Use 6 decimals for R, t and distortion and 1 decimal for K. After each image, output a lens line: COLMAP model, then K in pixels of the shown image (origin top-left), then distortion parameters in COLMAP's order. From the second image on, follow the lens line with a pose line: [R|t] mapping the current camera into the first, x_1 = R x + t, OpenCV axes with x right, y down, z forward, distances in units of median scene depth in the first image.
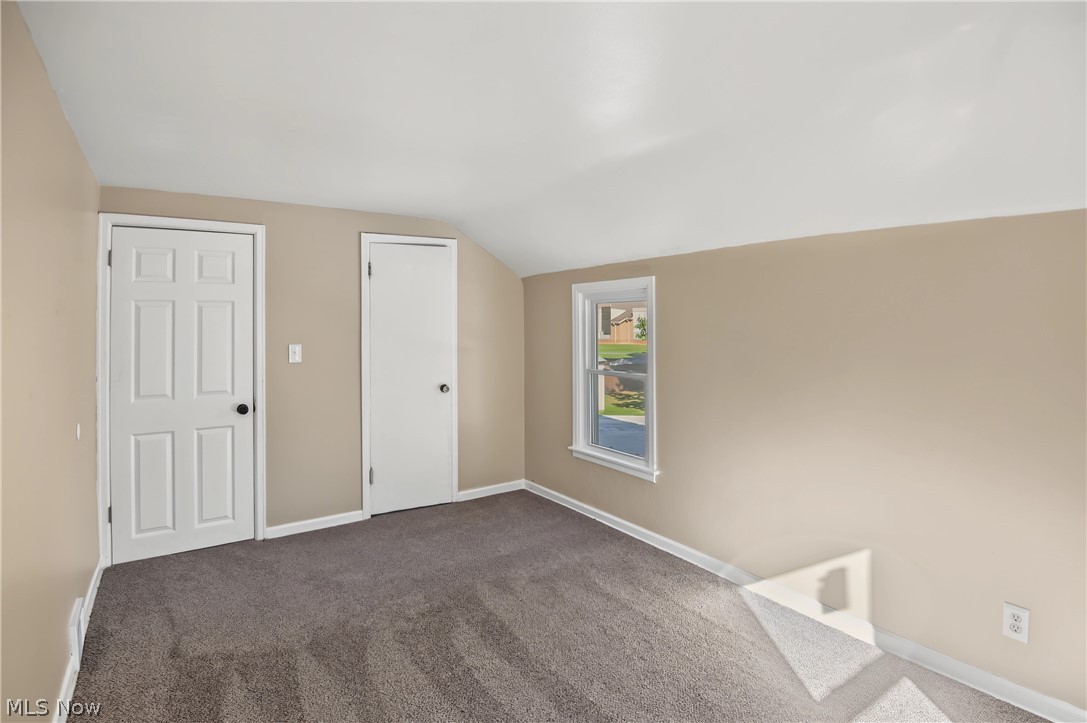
lens RADIAL K [[544.2, 0, 556.3], [0, 544.2, 332.8], [0, 0, 1]] dist [0.013287, -0.025895]
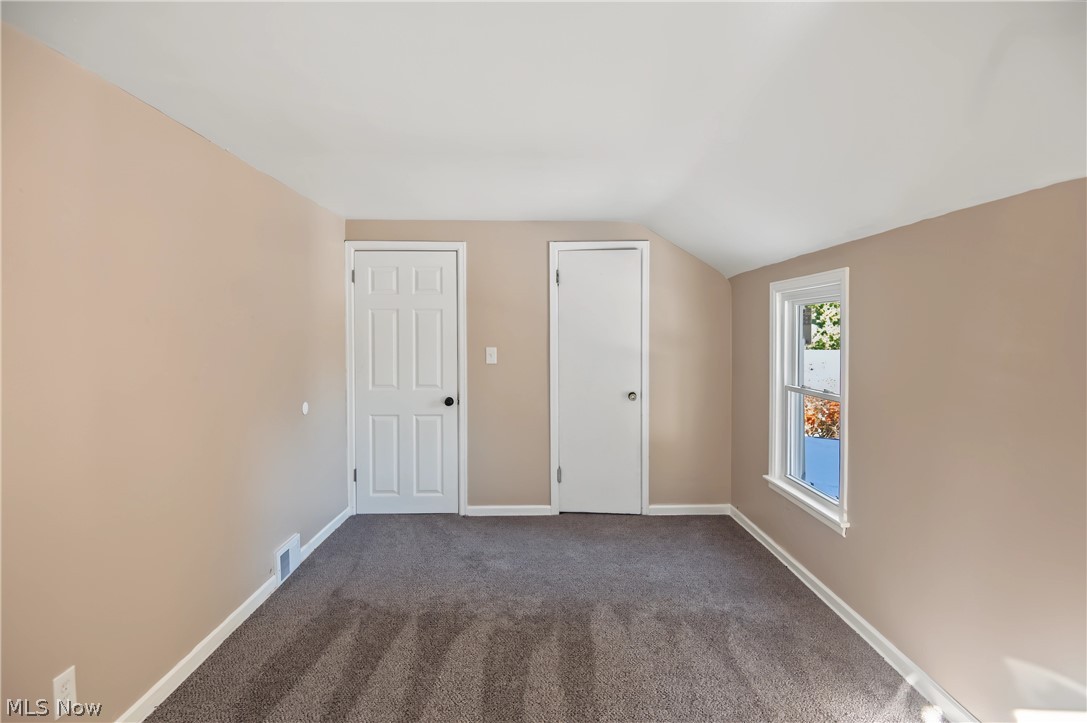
lens RADIAL K [[544.2, 0, 573.8], [0, 544.2, 351.6], [0, 0, 1]] dist [0.013287, -0.025895]
pose [[0.846509, 0.027269, -0.531676, 0.272253], [-0.015502, 0.999526, 0.026583, -0.001831], [0.532149, -0.014261, 0.846530, 0.156889]]
